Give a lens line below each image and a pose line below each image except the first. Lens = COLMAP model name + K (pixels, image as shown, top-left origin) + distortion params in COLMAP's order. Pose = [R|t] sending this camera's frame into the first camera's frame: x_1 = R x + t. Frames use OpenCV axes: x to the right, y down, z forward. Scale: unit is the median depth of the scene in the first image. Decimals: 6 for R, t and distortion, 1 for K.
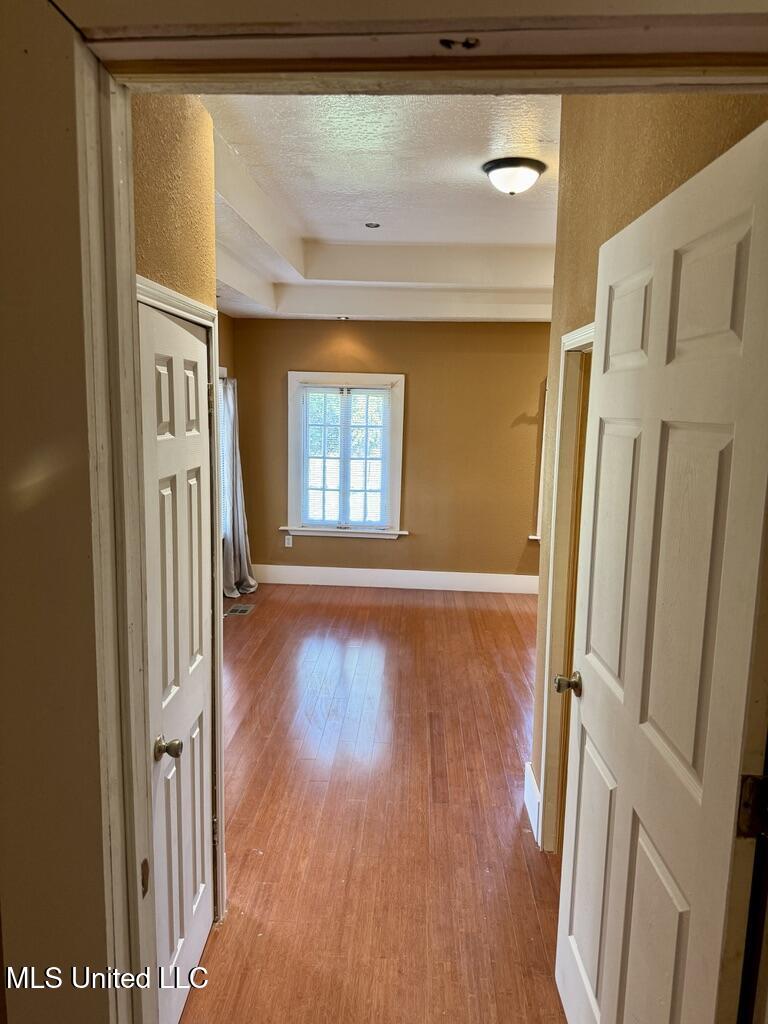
lens RADIAL K [[725.2, 0, 385.5], [0, 725.2, 511.7], [0, 0, 1]] dist [0.077249, -0.101323]
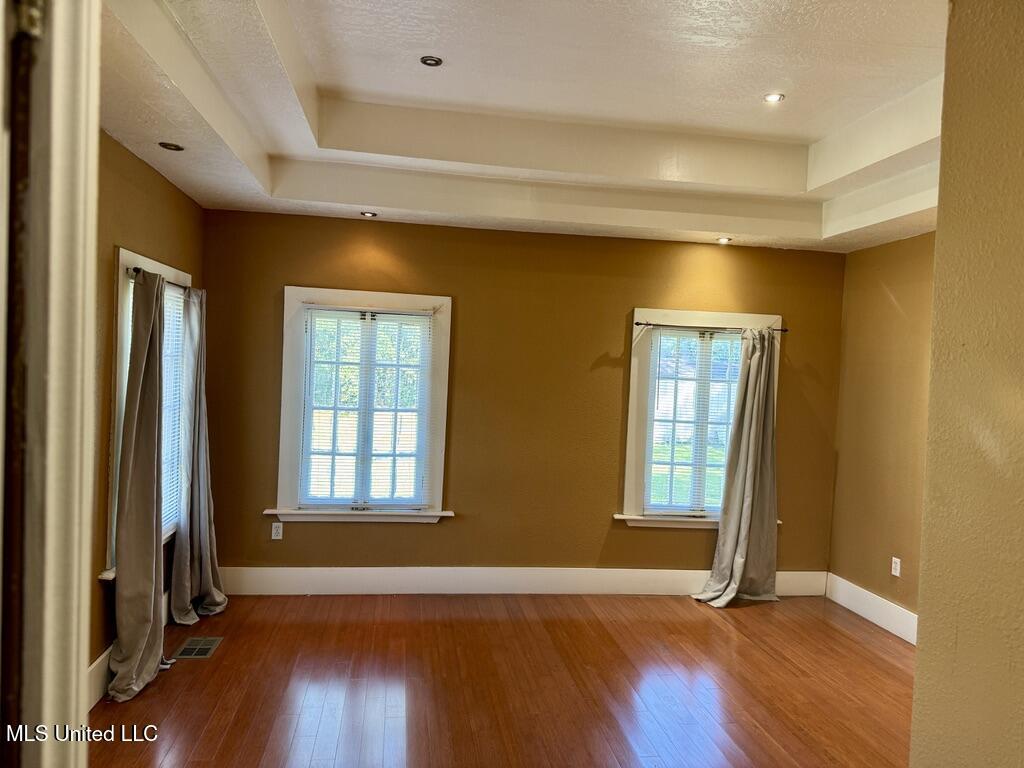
lens RADIAL K [[725.2, 0, 514.0], [0, 725.2, 385.2], [0, 0, 1]] dist [0.077249, -0.101323]
pose [[0.979241, 0.013587, 0.202244, -0.058297], [0.008664, 0.994034, -0.108730, -0.018900], [-0.202515, 0.108225, 0.973281, 0.277287]]
